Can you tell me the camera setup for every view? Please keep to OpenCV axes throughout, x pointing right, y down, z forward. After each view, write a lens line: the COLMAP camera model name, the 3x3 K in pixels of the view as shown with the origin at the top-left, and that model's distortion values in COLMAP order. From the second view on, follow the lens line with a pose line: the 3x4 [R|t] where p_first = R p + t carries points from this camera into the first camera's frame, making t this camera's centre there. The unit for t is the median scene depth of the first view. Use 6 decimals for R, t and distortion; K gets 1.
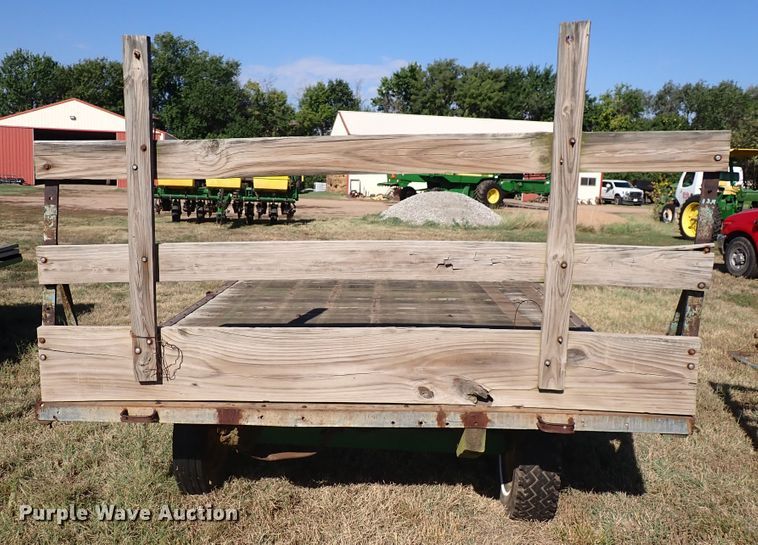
lens RADIAL K [[657.6, 0, 375.8], [0, 657.6, 290.9], [0, 0, 1]] dist [0.003039, -0.006517]
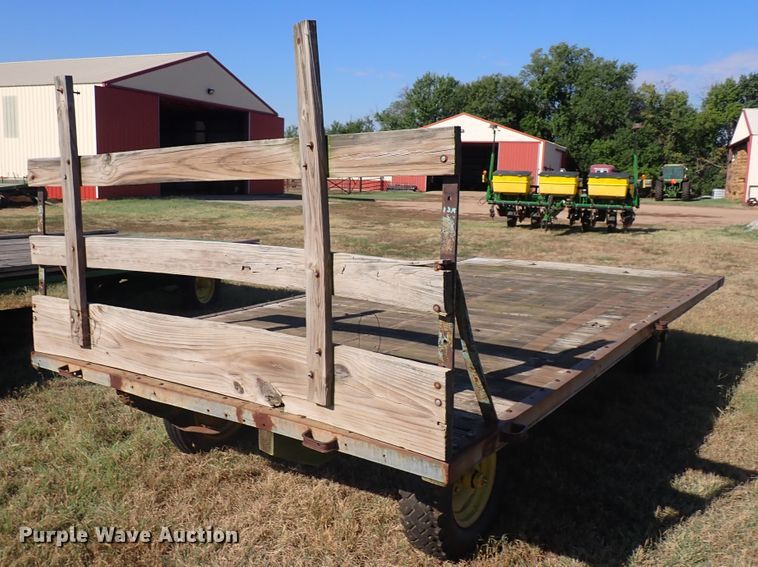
lens RADIAL K [[654.2, 0, 379.0], [0, 654.2, 283.5], [0, 0, 1]] dist [0.009668, 0.002987]
pose [[0.852705, 0.073120, -0.517250, 0.800278], [-0.083638, 0.996492, 0.002988, -0.033618], [0.515654, 0.040713, 0.855829, 0.215850]]
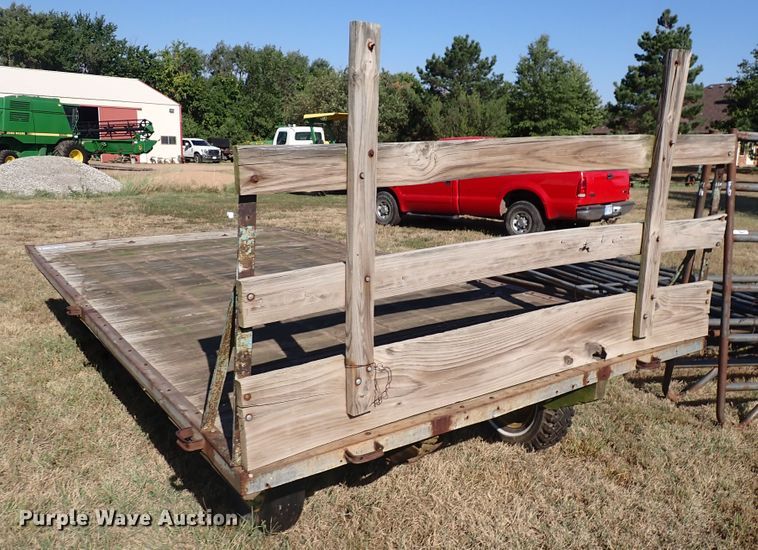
lens RADIAL K [[646.4, 0, 400.2], [0, 646.4, 292.8], [0, 0, 1]] dist [-0.003132, -0.004379]
pose [[0.795054, -0.147633, 0.588297, -0.814756], [0.107278, 0.988861, 0.103174, -0.112197], [-0.596976, -0.018917, 0.802036, 0.268487]]
